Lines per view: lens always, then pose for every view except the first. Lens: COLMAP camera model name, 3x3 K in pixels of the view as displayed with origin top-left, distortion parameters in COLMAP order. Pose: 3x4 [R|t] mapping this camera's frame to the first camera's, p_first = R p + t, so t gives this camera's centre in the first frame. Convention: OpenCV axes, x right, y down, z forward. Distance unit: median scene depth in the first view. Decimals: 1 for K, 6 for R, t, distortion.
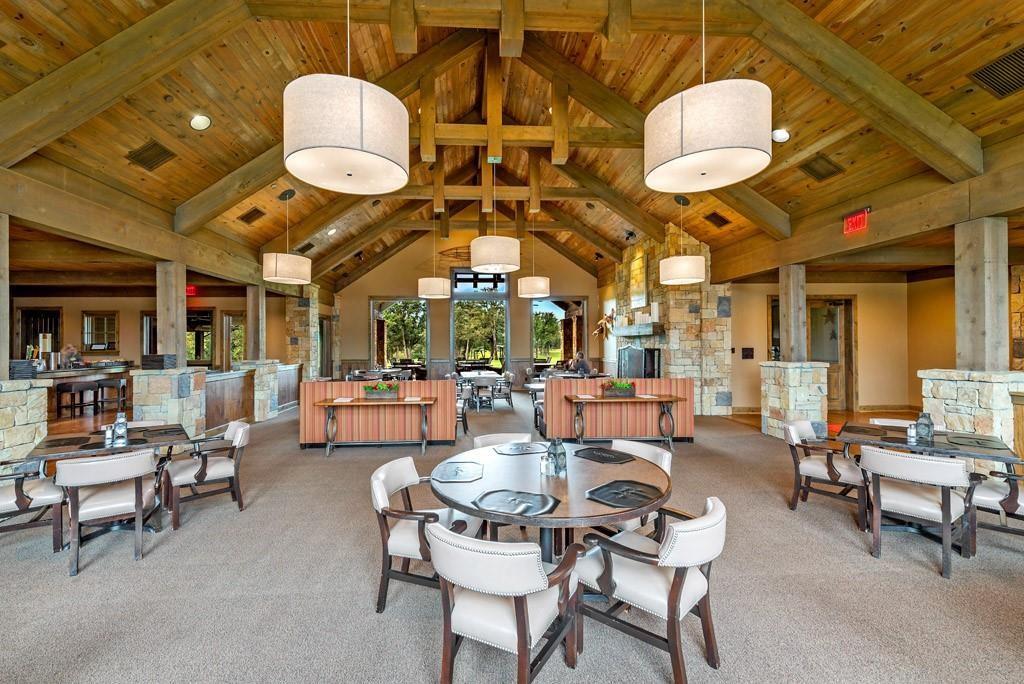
lens RADIAL K [[416.6, 0, 507.1], [0, 416.6, 347.8], [0, 0, 1]] dist [-0.003543, 0.000176]
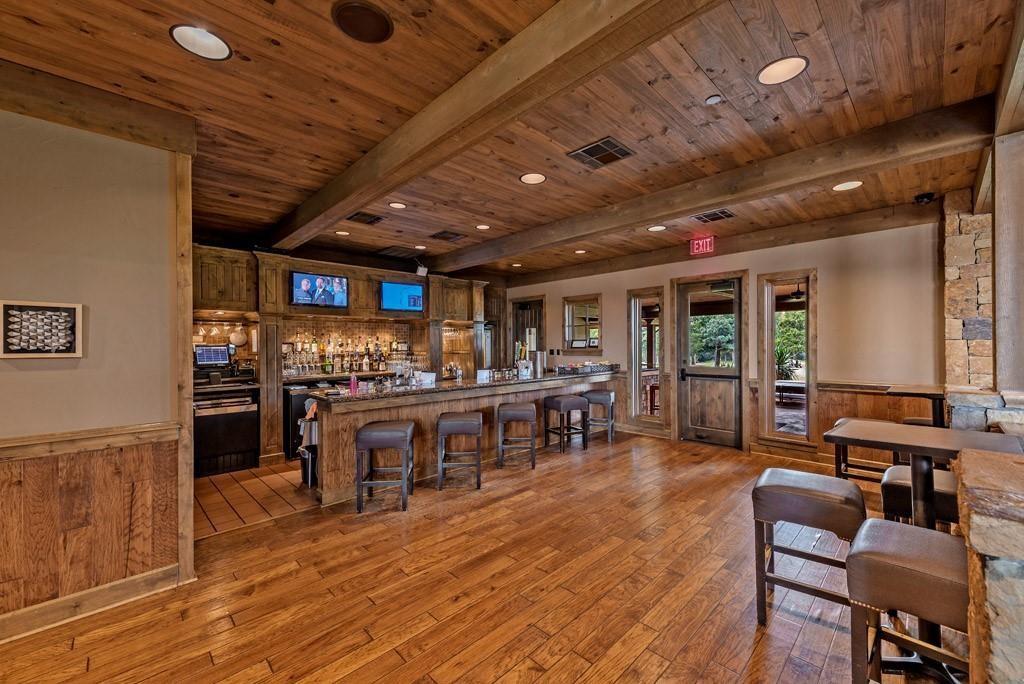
lens RADIAL K [[416.6, 0, 512.6], [0, 416.6, 343.9], [0, 0, 1]] dist [-0.003543, 0.000176]
pose [[0.647651, -0.002614, -0.761933, -0.513555], [0.006454, 0.999977, 0.002055, -0.004965], [0.761910, -0.006249, 0.647653, 0.442236]]
